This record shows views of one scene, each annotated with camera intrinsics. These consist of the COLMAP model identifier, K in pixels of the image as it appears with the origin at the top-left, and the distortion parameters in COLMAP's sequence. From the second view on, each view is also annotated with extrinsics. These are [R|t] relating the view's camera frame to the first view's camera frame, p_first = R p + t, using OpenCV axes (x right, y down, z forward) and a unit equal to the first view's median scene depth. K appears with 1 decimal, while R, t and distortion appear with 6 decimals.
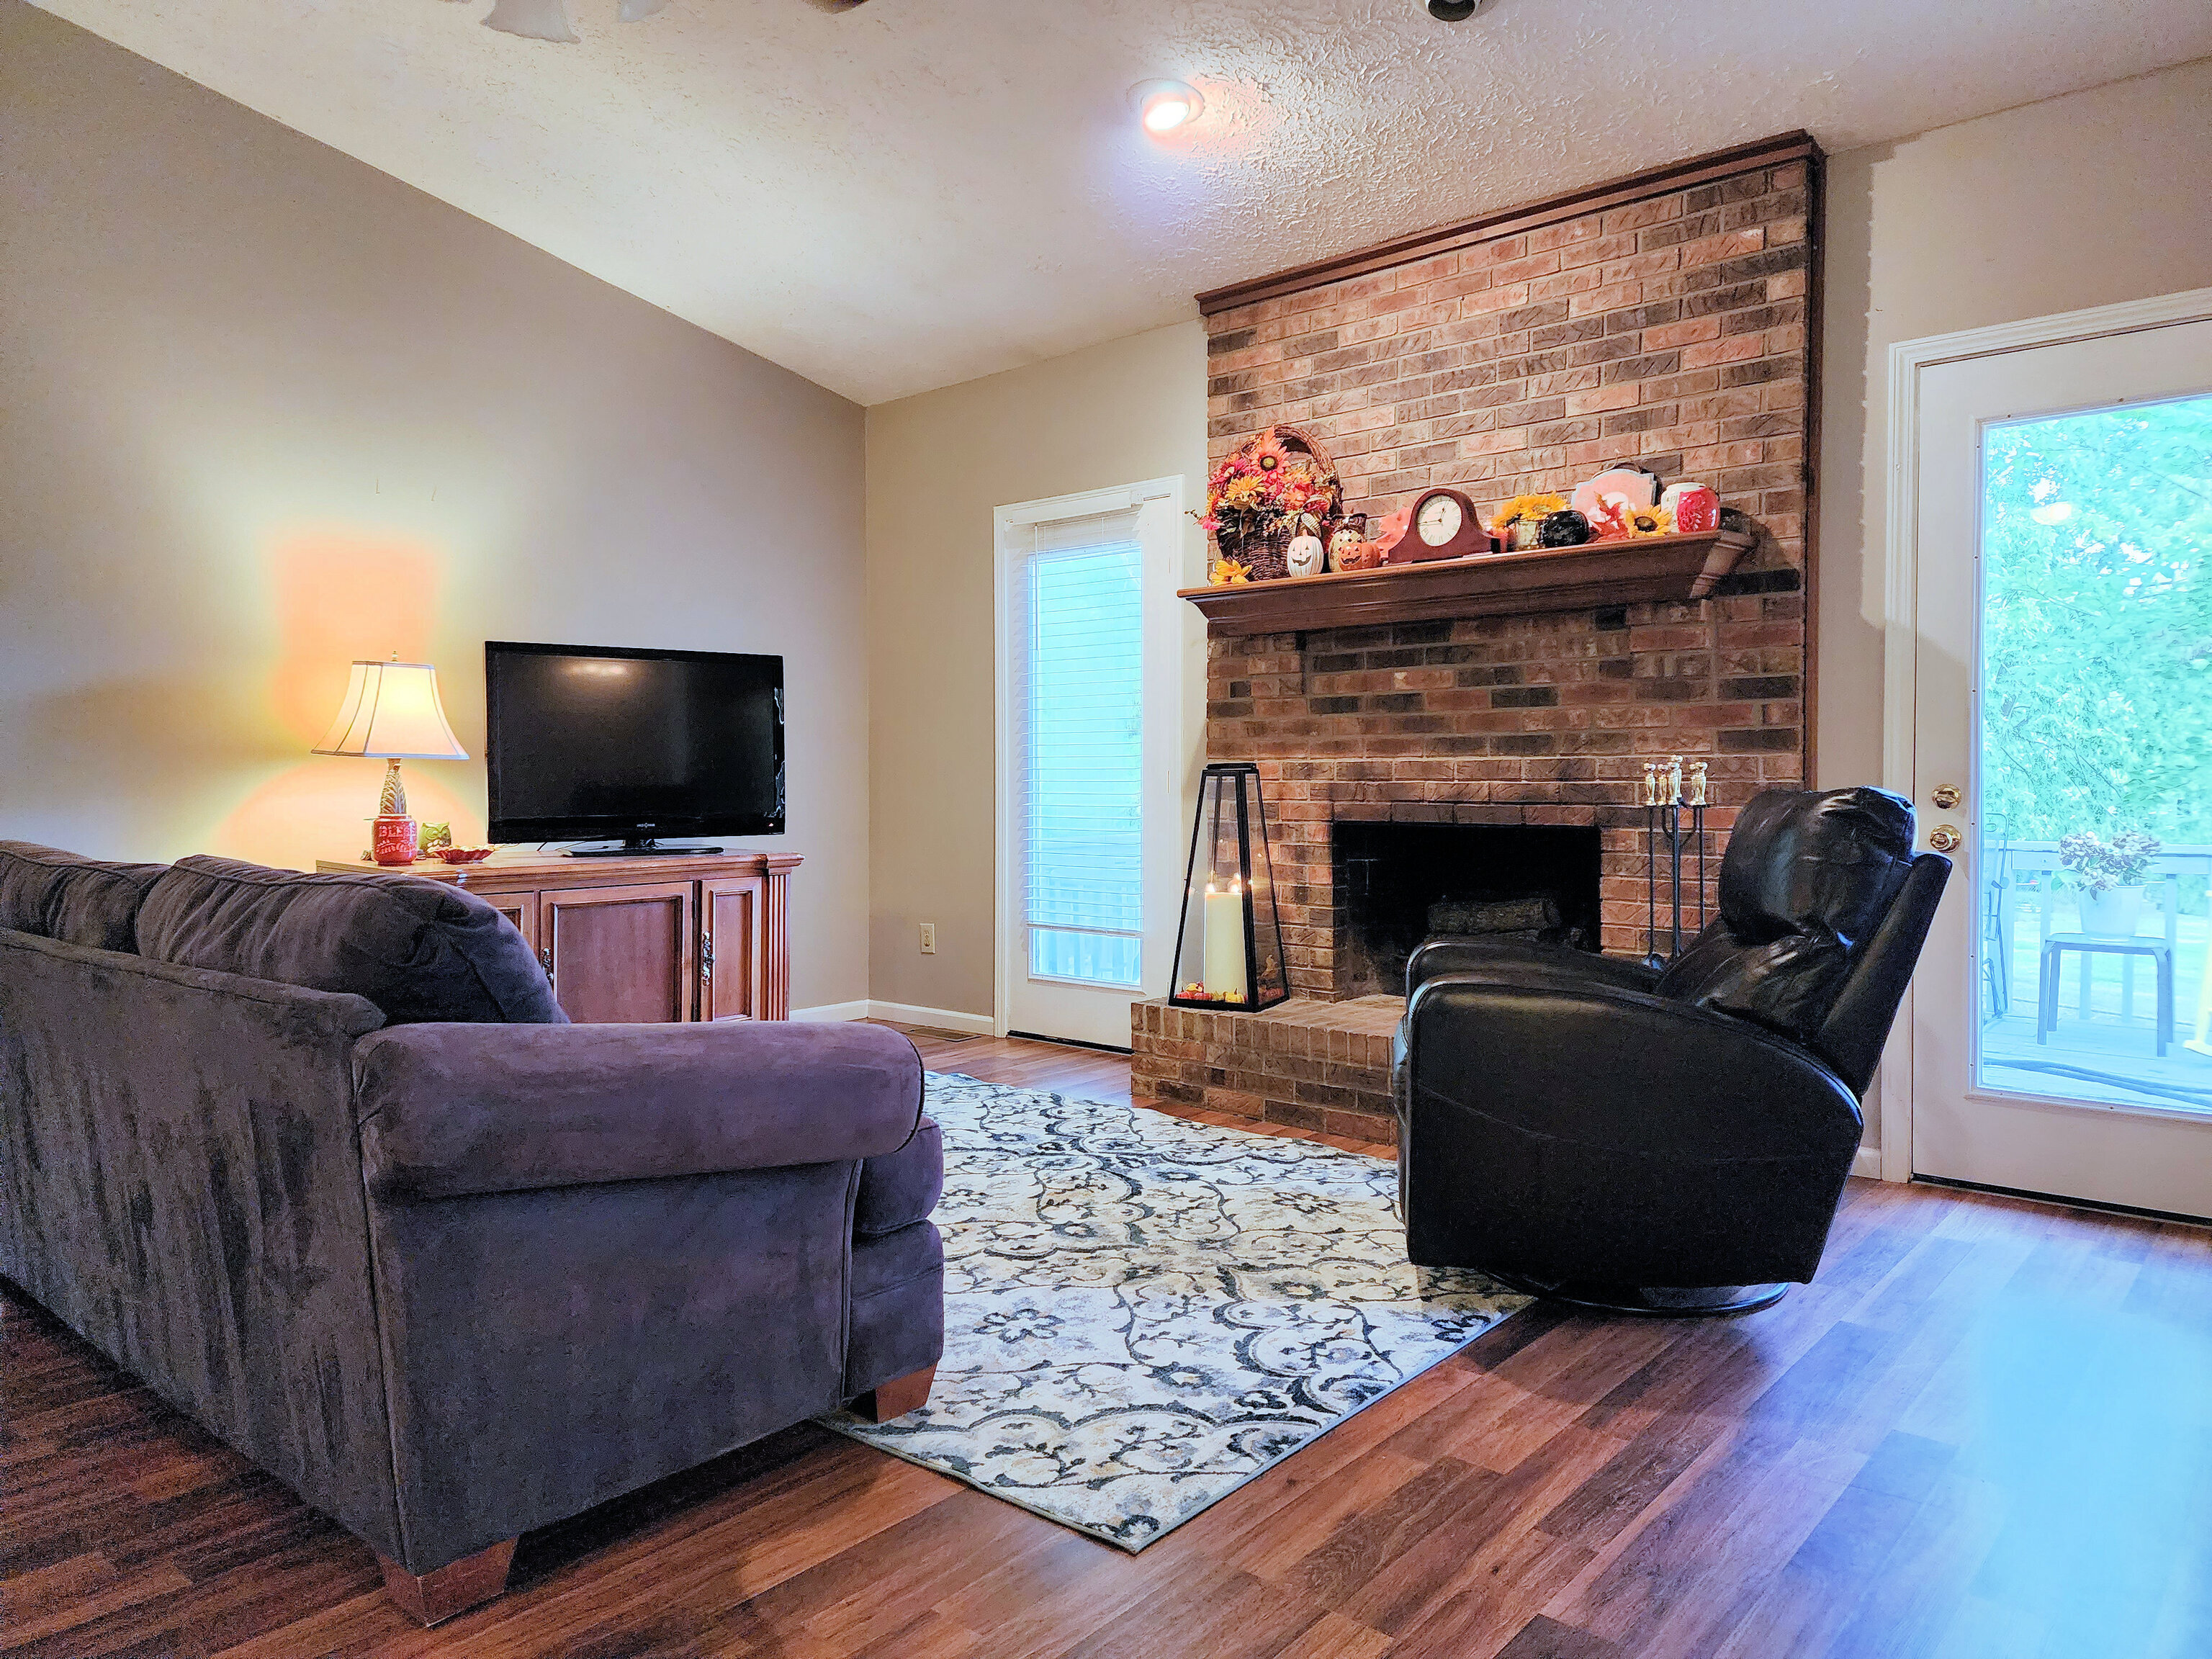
lens RADIAL K [[1478.4, 0, 1106.1], [0, 1478.4, 820.0], [0, 0, 1]] dist [0.080510, -0.078328]
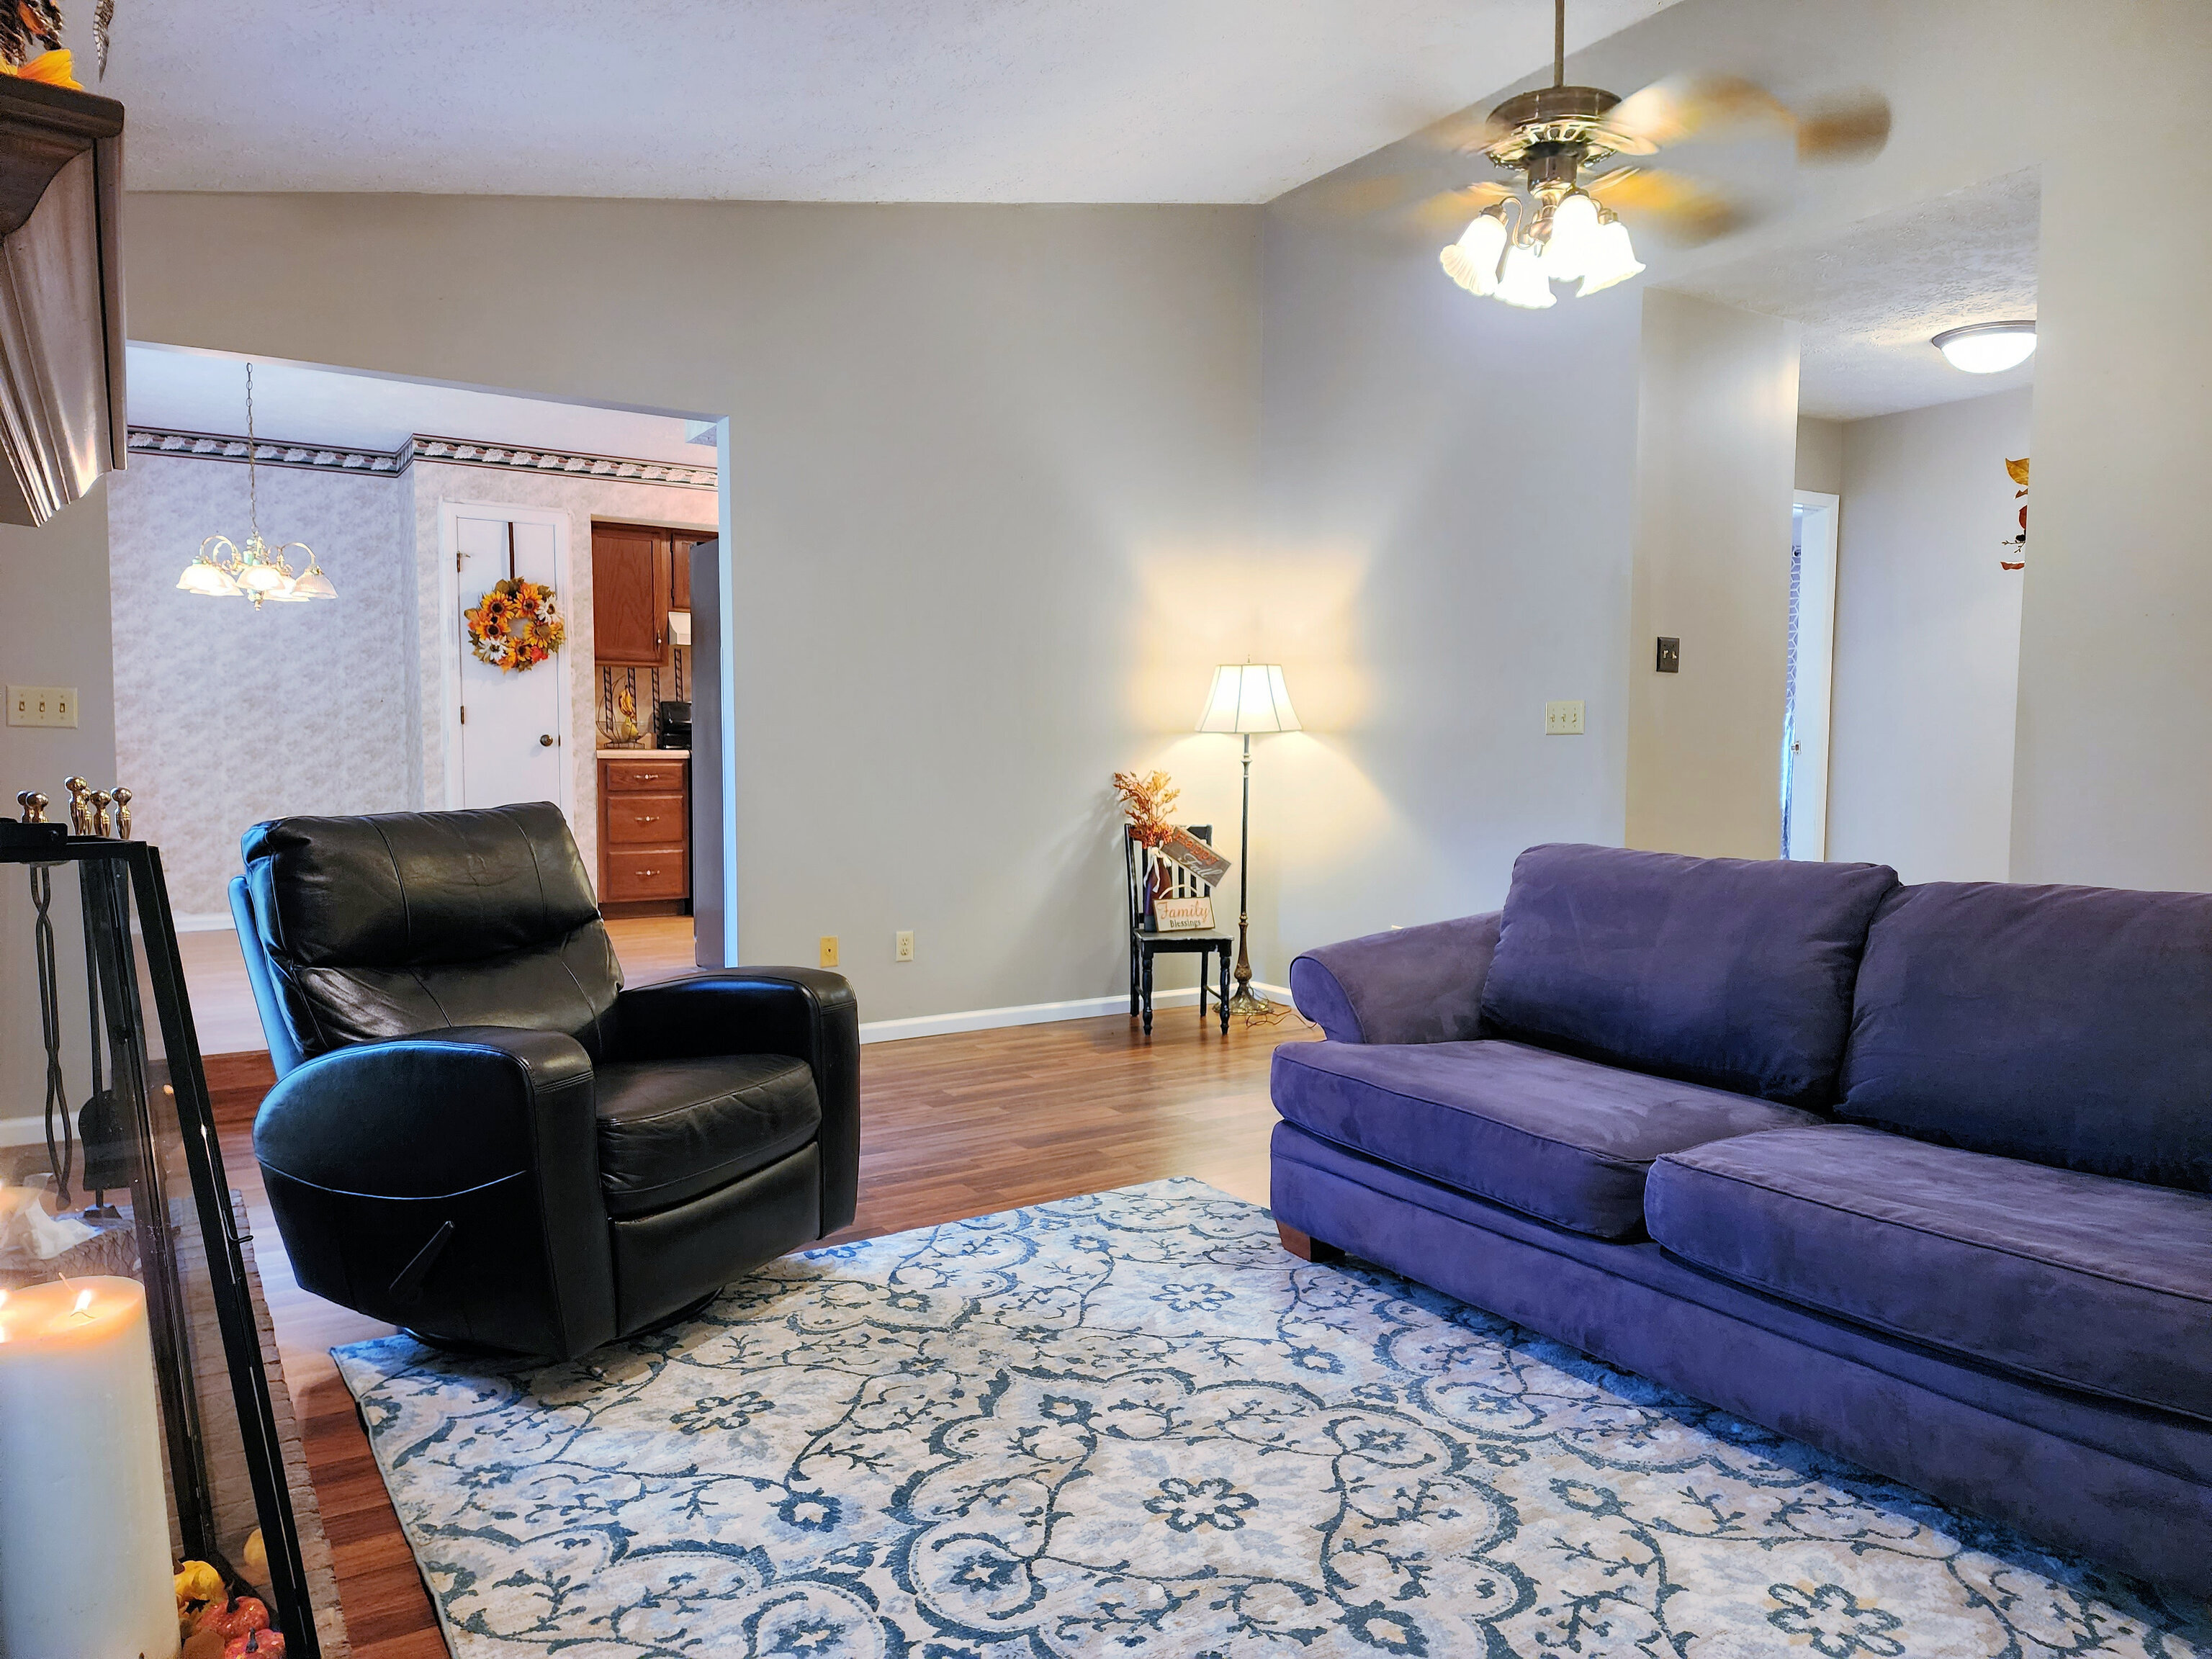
lens RADIAL K [[1478.4, 0, 1106.1], [0, 1478.4, 820.0], [0, 0, 1]] dist [0.080510, -0.078328]
pose [[-0.959521, -0.016394, 0.281160, -0.332407], [0.005538, 0.997013, 0.077034, -0.109318], [-0.281583, 0.075472, -0.956564, 2.253579]]
